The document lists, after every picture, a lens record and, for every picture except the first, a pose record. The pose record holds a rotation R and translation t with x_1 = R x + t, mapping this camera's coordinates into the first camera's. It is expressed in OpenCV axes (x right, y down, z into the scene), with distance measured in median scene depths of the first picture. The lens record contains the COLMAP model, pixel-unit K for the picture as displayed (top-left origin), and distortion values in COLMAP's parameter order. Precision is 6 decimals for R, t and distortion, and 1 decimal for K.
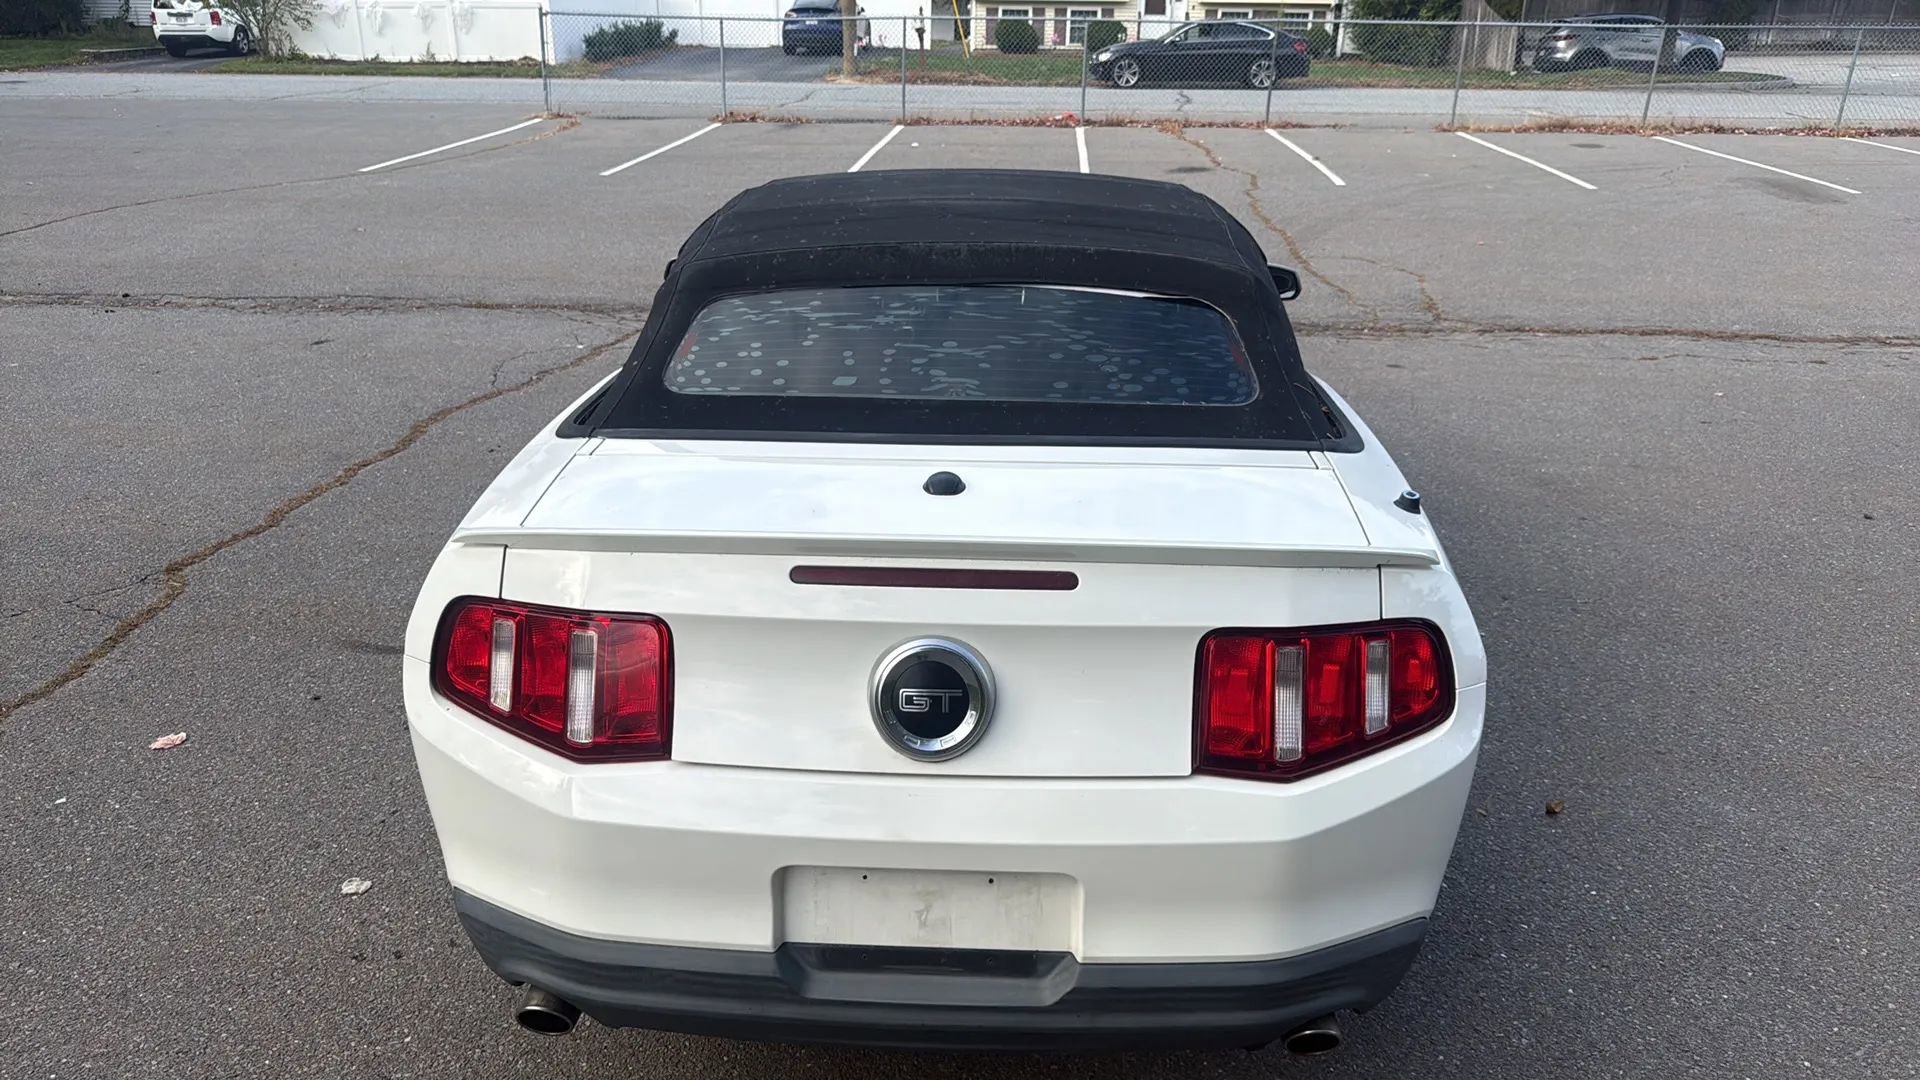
lens RADIAL K [[1277.6, 0, 956.1], [0, 1277.6, 556.1], [0, 0, 1]] dist [0.019521, -0.030277]
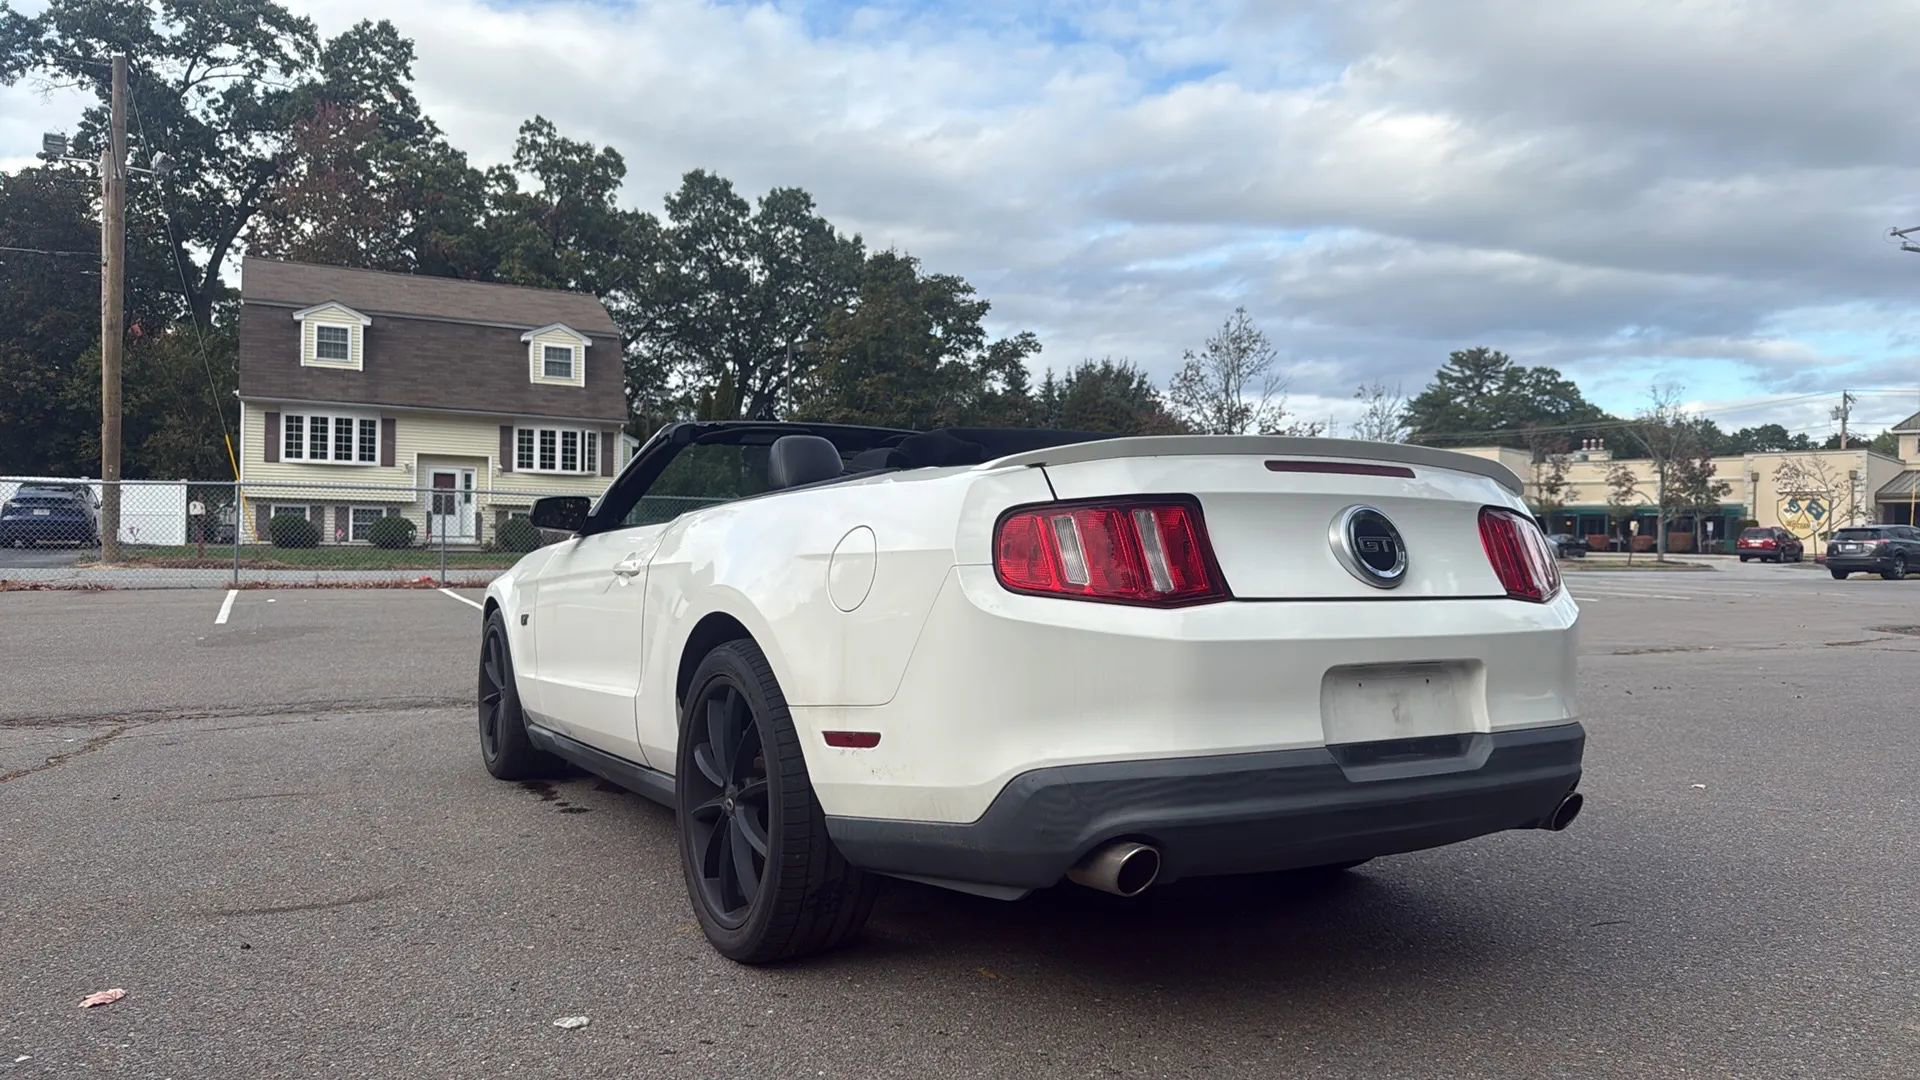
lens RADIAL K [[1277.6, 0, 945.5], [0, 1277.6, 570.0], [0, 0, 1]] dist [0.019521, -0.030277]
pose [[0.848427, -0.000324, 0.529313, -0.416893], [0.195572, 0.929429, -0.312911, 0.174310], [-0.491858, 0.369001, 0.788616, 0.051484]]
